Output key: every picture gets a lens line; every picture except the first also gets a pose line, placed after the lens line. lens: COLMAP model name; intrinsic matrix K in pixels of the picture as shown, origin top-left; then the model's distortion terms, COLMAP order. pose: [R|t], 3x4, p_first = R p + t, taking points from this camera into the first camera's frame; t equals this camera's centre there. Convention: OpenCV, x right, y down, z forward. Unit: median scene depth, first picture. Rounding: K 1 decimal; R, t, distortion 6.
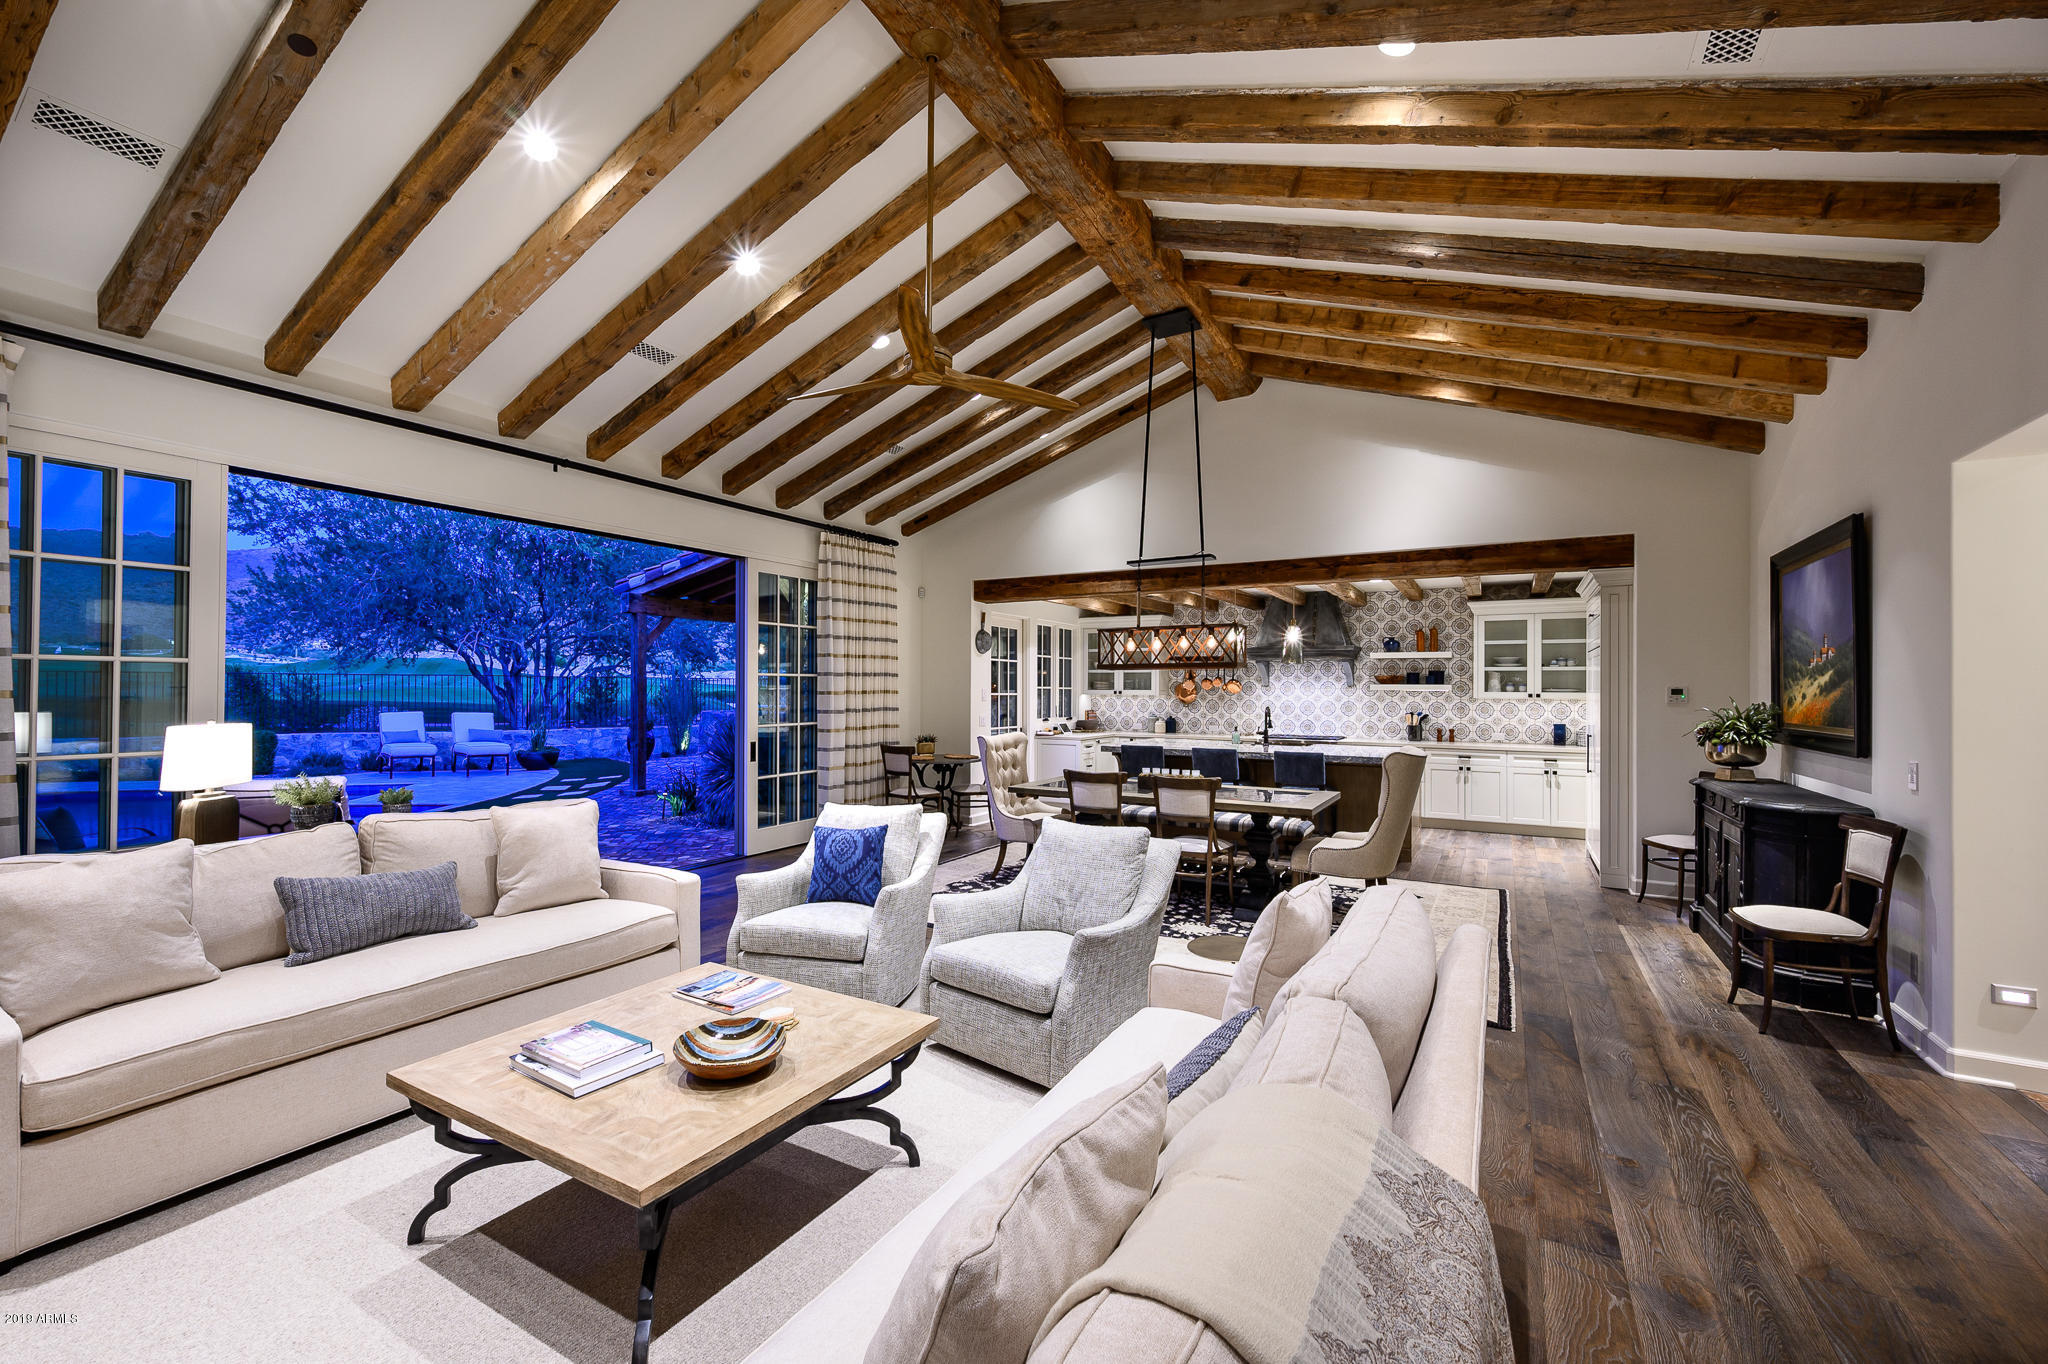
lens RADIAL K [[850.1, 0, 1016.9], [0, 850.1, 674.2], [0, 0, 1]] dist [-0.003170, 0.001600]
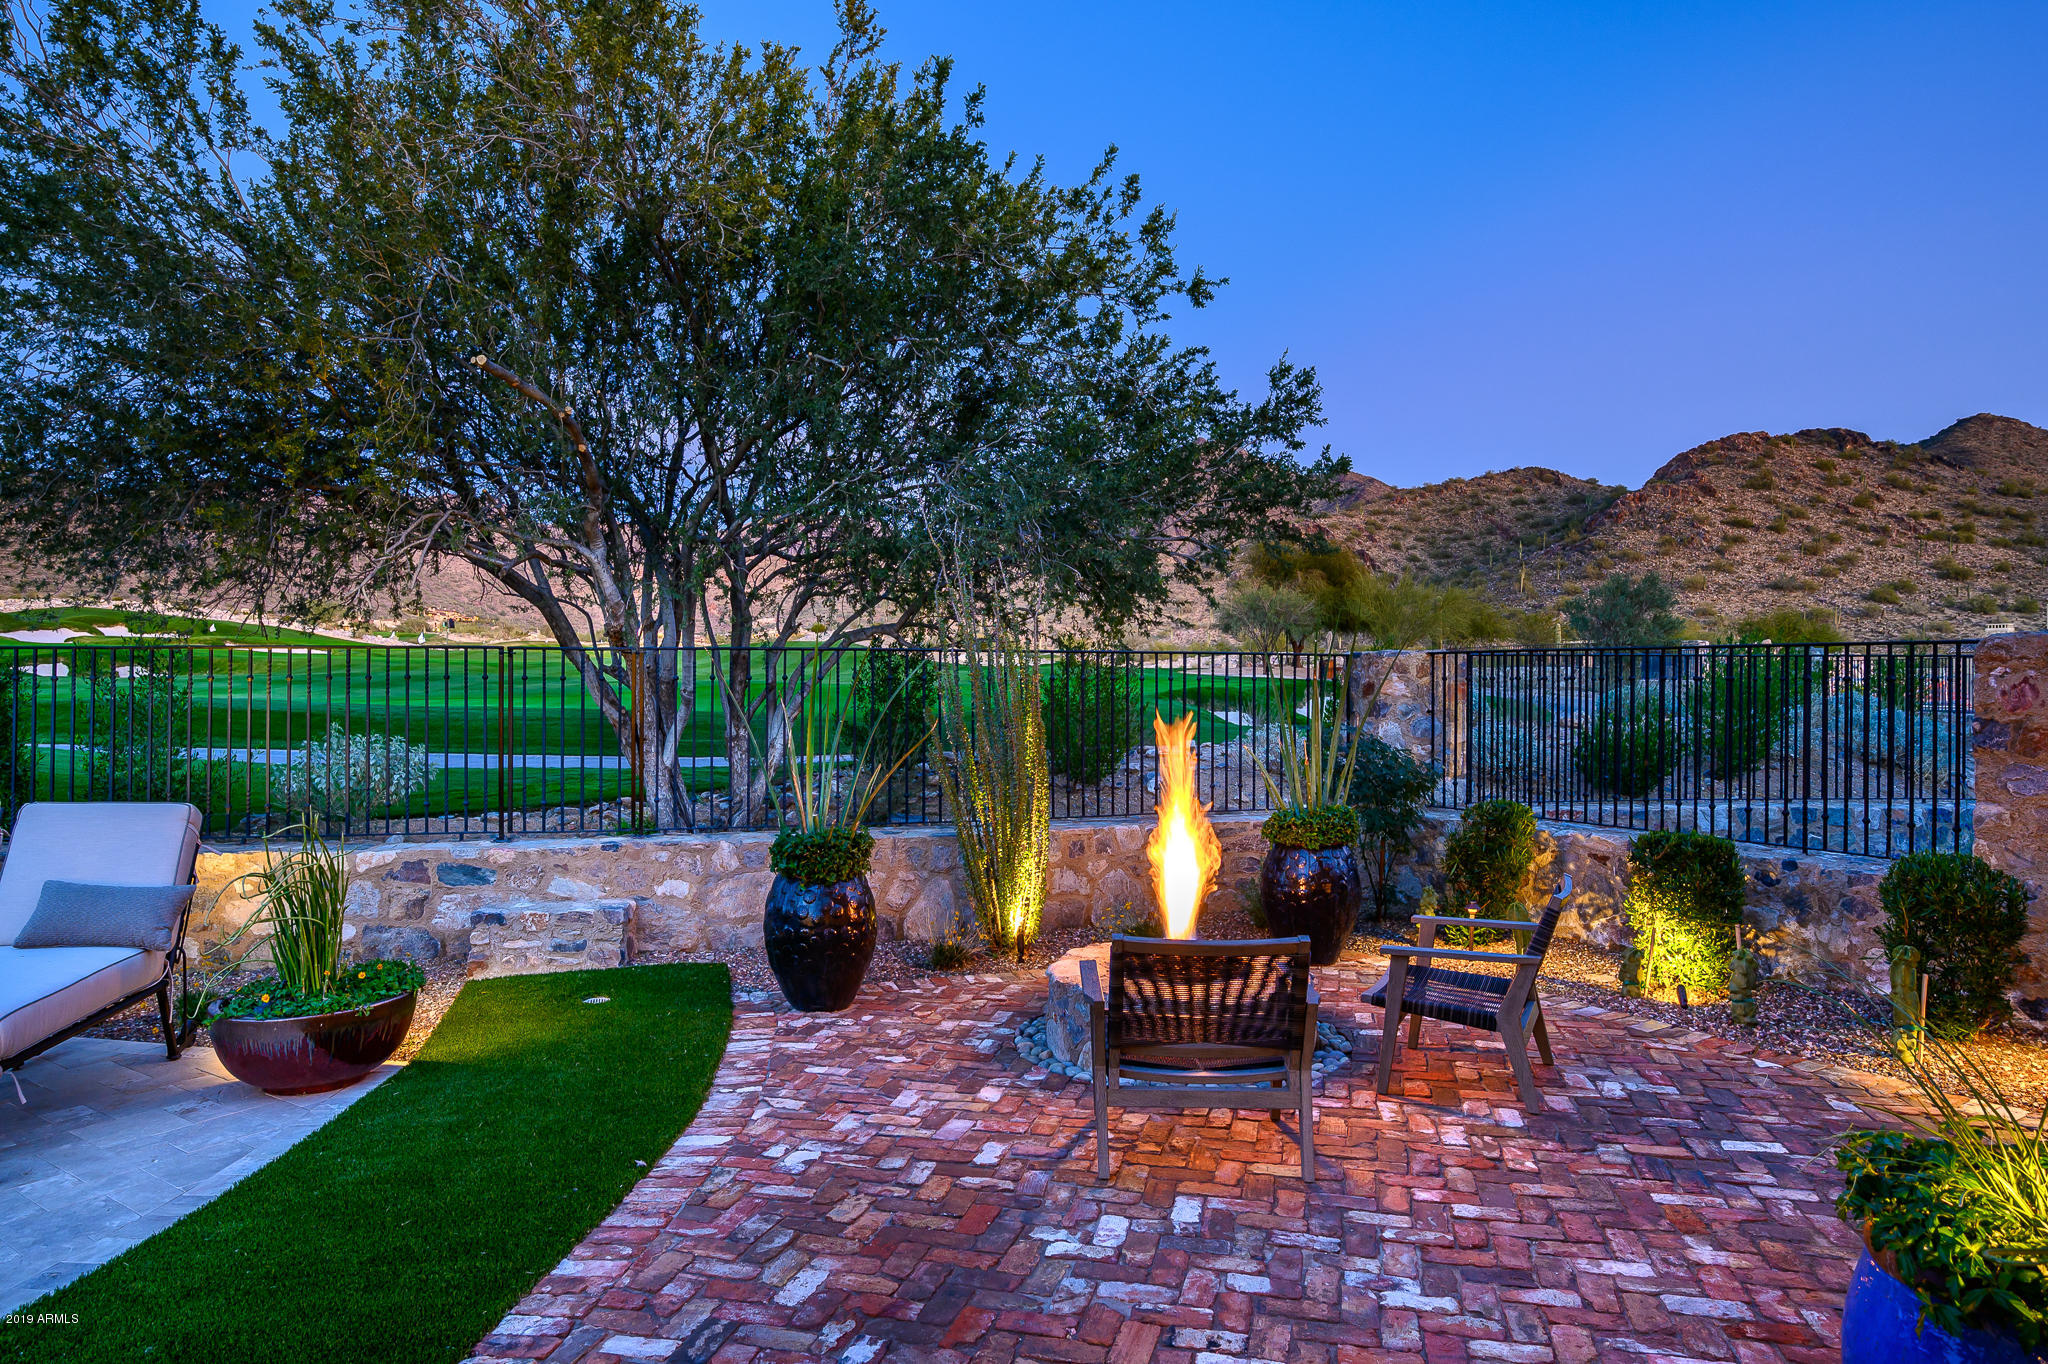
lens RADIAL K [[1196.5, 0, 1020.5], [0, 1196.5, 676.3], [0, 0, 1]] dist [0.002673, -0.002300]
pose [[0.874207, -0.007572, -0.485495, -0.437490], [0.014041, 0.999854, 0.009689, 0.020163], [0.485351, -0.015287, 0.874186, 1.370417]]
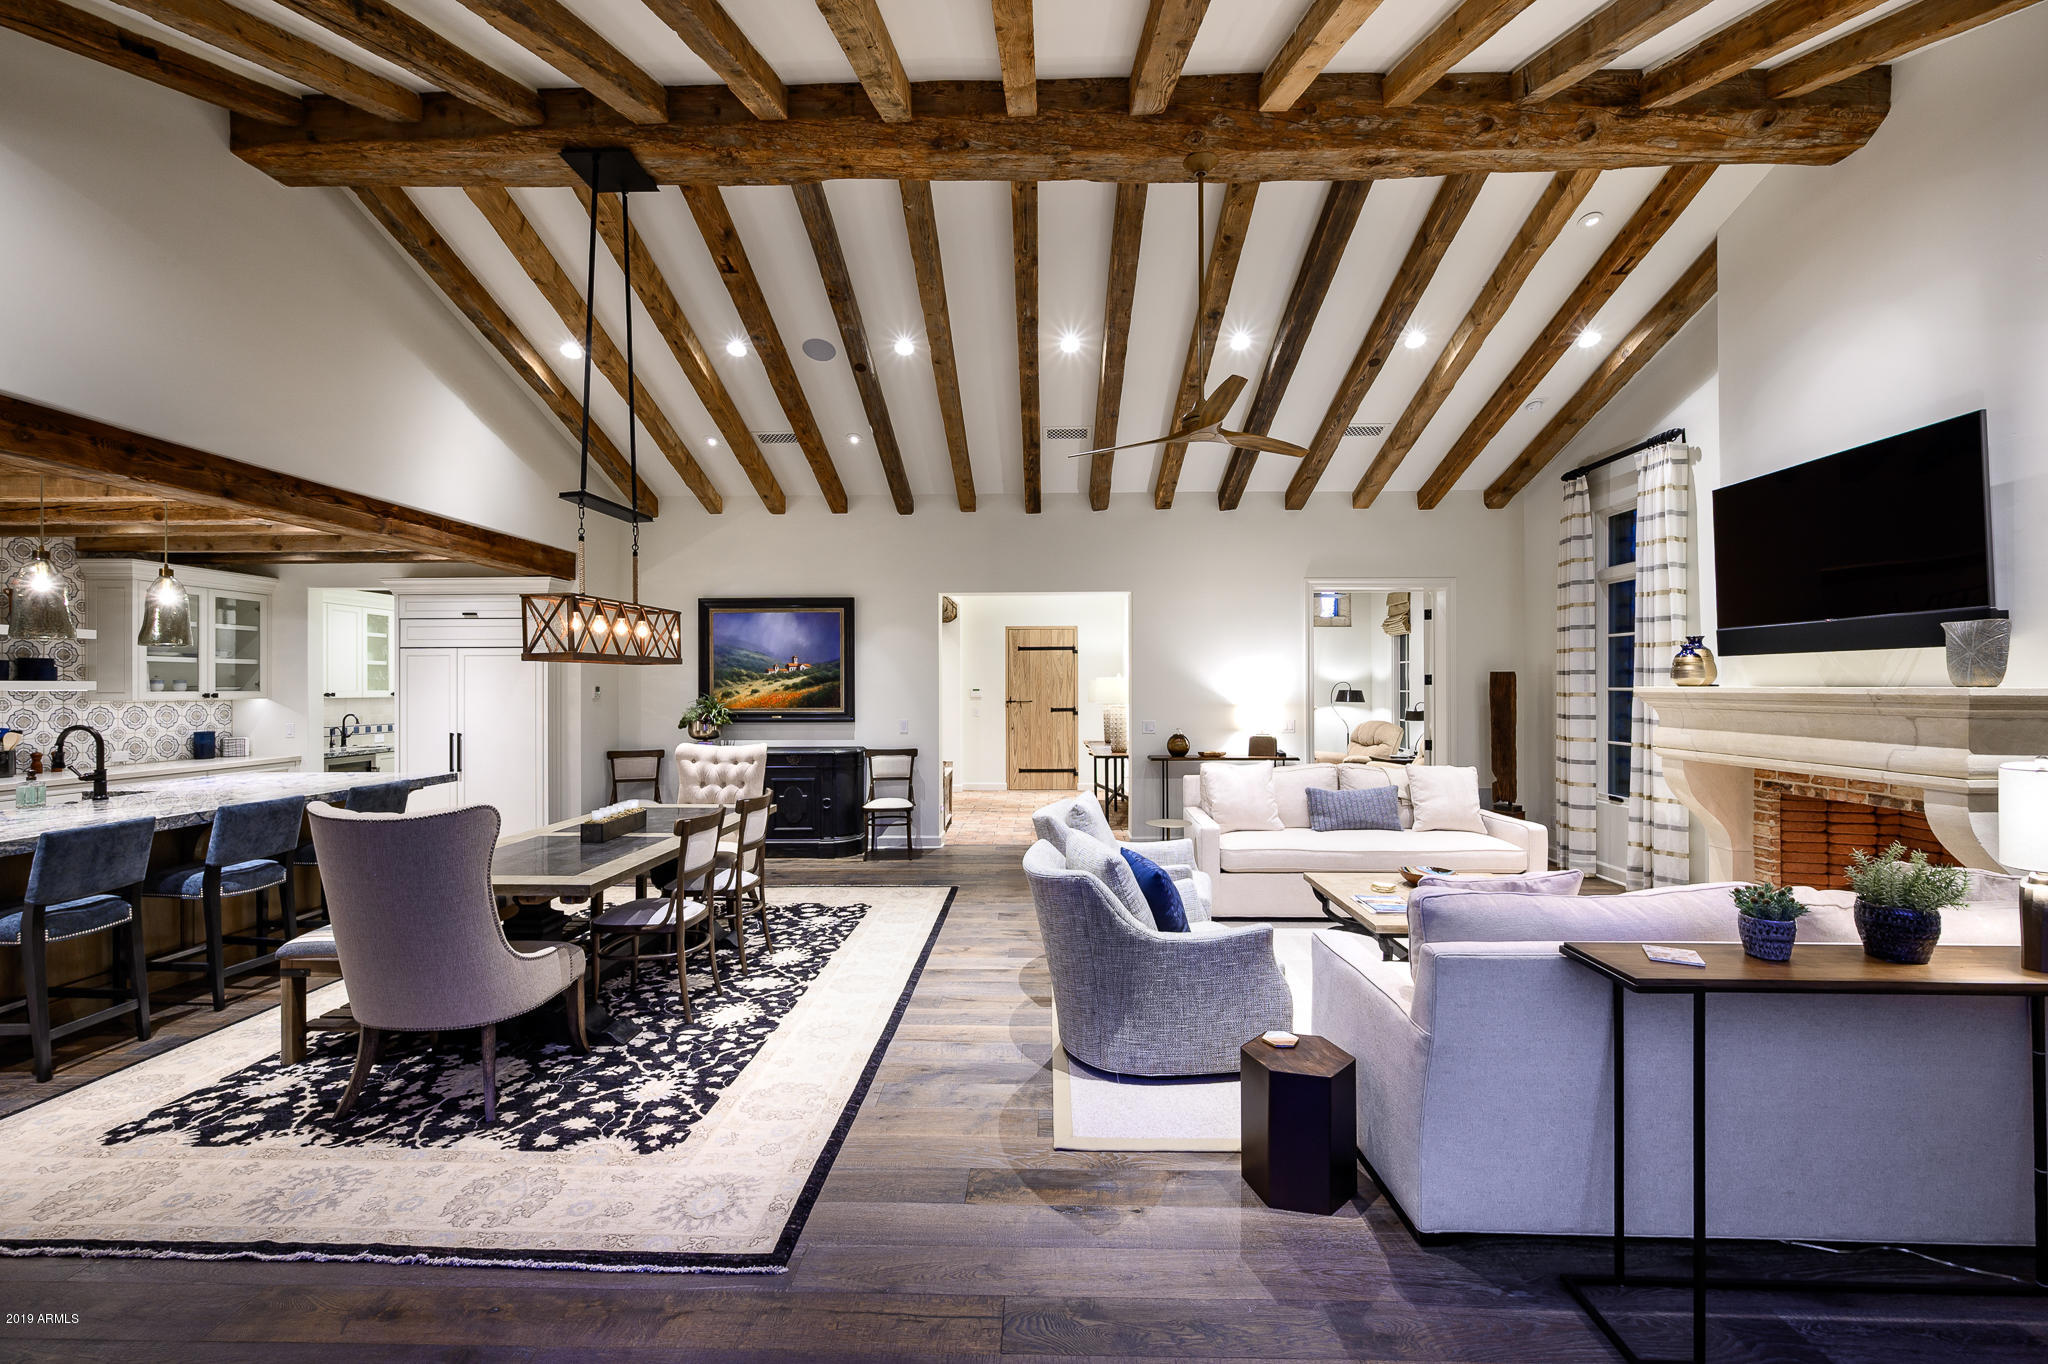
lens RADIAL K [[850.1, 0, 1031.2], [0, 850.1, 687.1], [0, 0, 1]] dist [-0.003170, 0.001600]
pose [[-0.484804, -0.007791, 0.874588, -0.372816], [-0.016243, 0.999868, -0.000097, 0.004969], [-0.874472, -0.014253, -0.484867, 0.645382]]
